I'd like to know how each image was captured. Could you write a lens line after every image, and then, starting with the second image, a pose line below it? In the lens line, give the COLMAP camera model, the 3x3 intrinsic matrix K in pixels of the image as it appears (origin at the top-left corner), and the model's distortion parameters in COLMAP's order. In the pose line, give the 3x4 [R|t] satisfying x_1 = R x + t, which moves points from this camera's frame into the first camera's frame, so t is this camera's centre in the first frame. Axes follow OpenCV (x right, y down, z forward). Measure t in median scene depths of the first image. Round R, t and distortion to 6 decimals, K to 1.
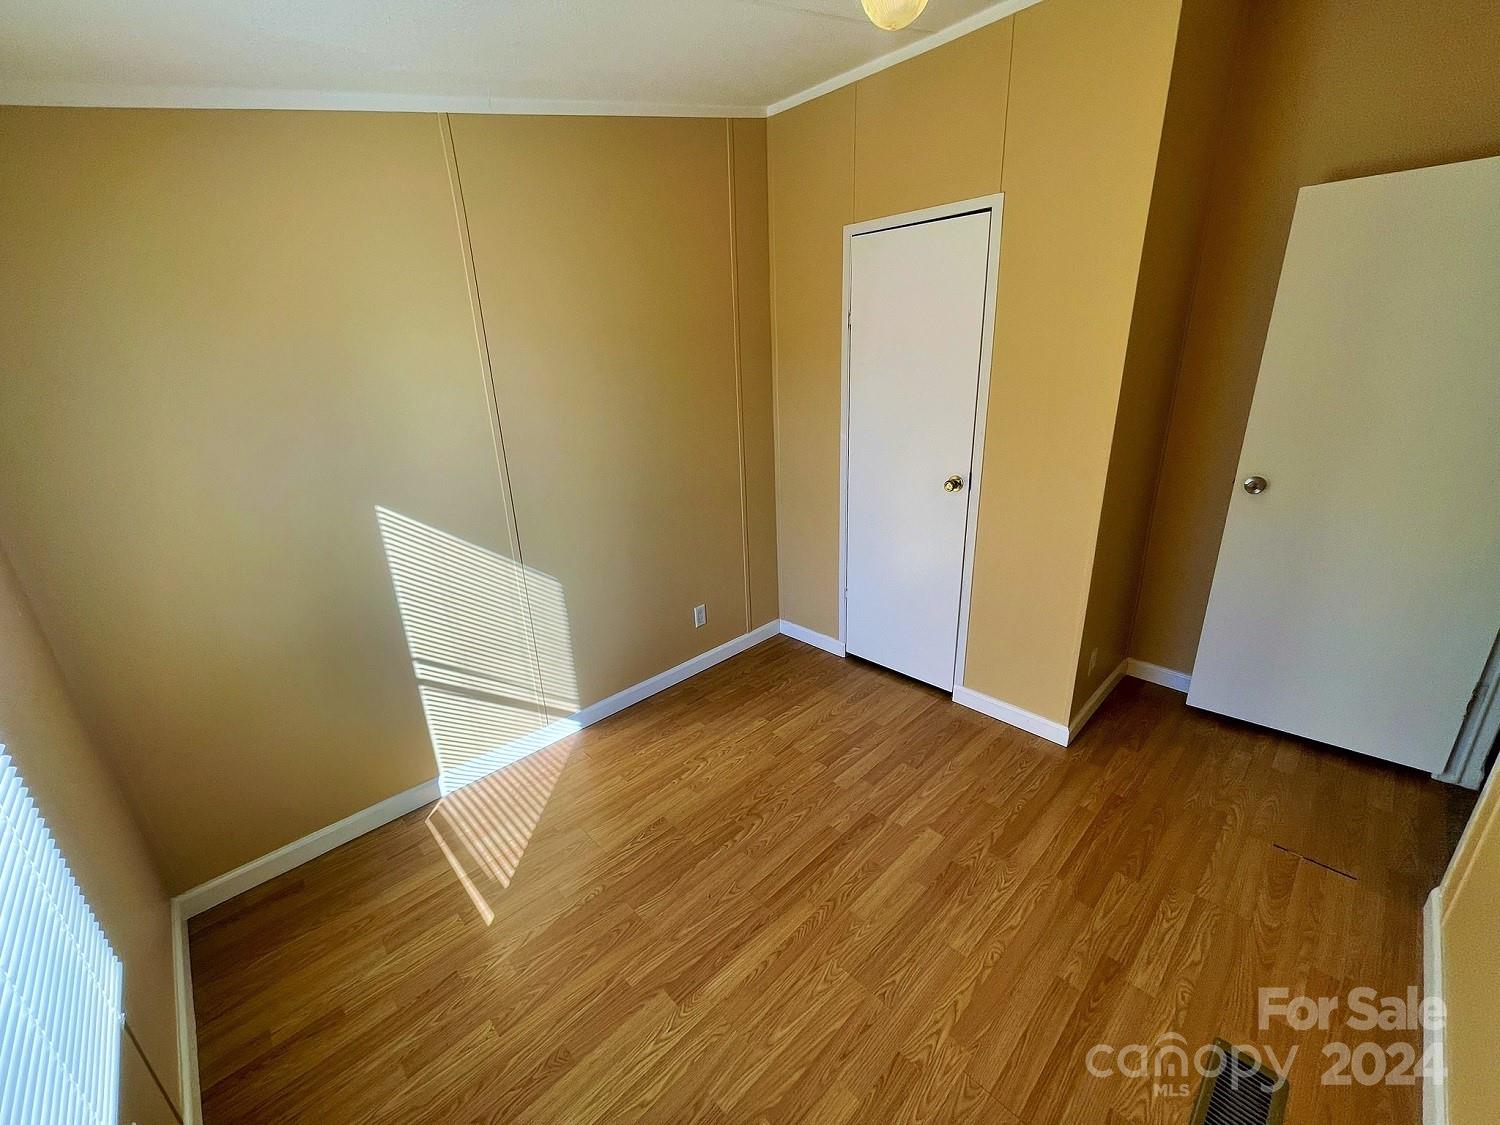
lens RADIAL K [[606.8, 0, 751.1], [0, 606.8, 565.9], [0, 0, 1]] dist [-0.001412, -0.000364]
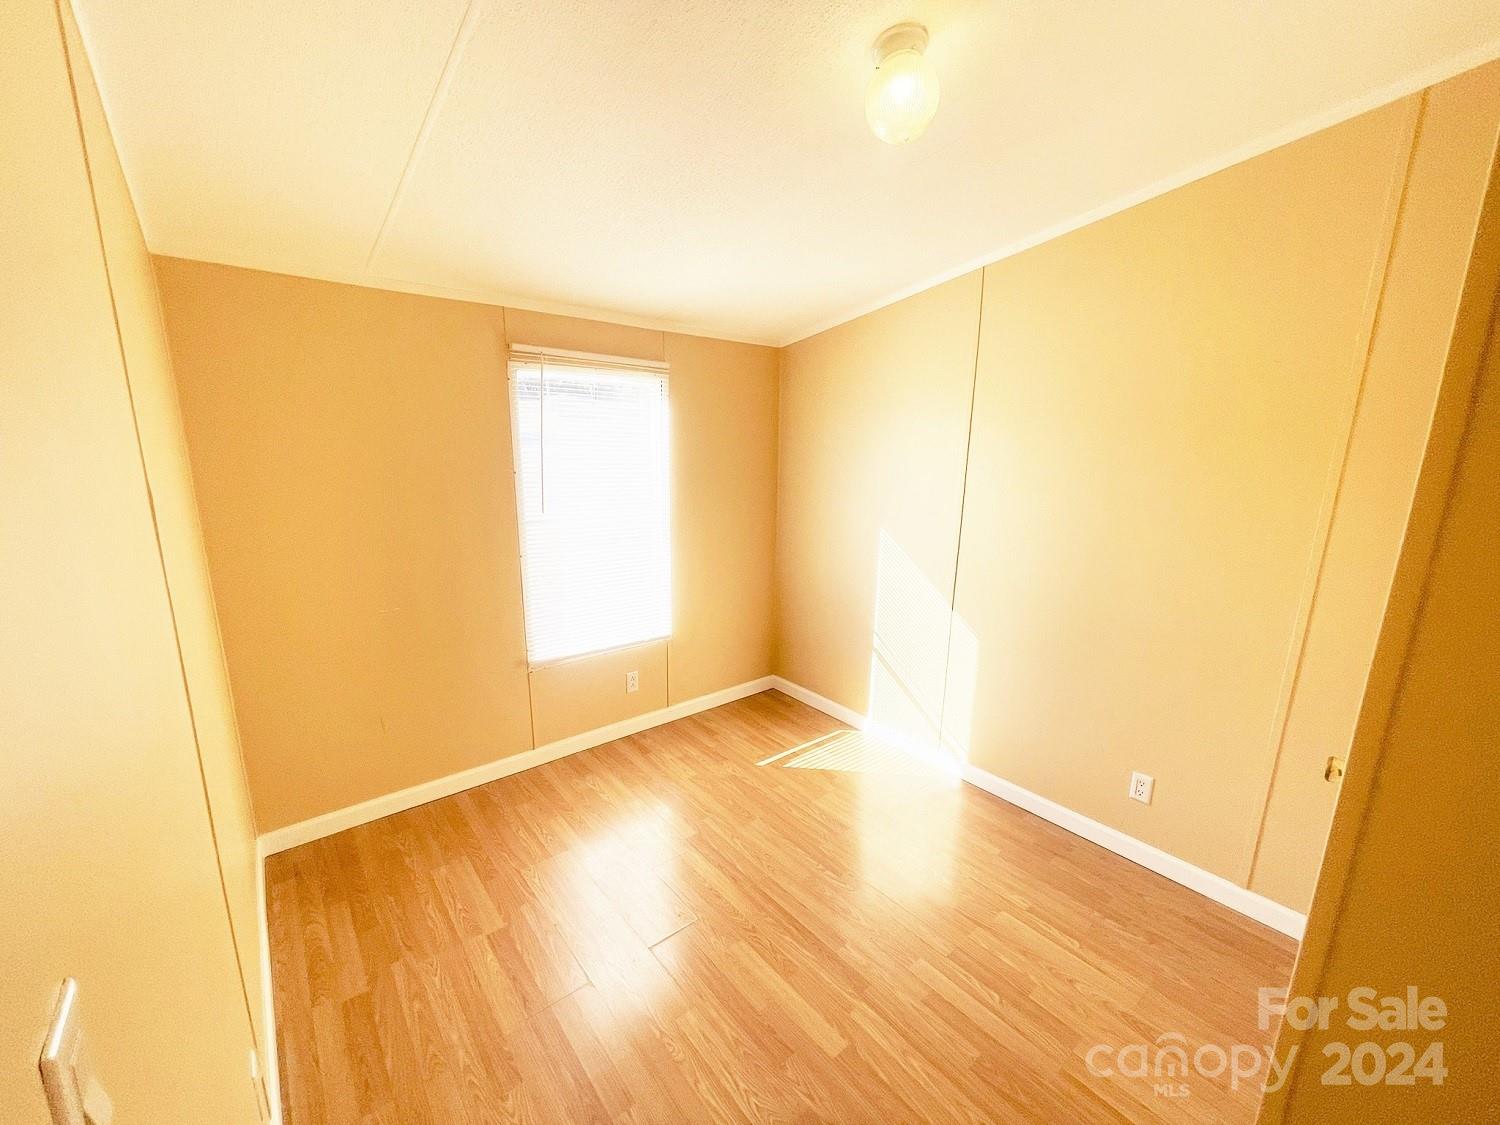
lens RADIAL K [[606.8, 0, 751.1], [0, 606.8, 565.9], [0, 0, 1]] dist [-0.001412, -0.000364]
pose [[-0.066080, 0.247903, -0.966529, 0.971637], [-0.354914, 0.899460, 0.254966, -0.296939], [0.932561, 0.359883, 0.028548, 0.691057]]
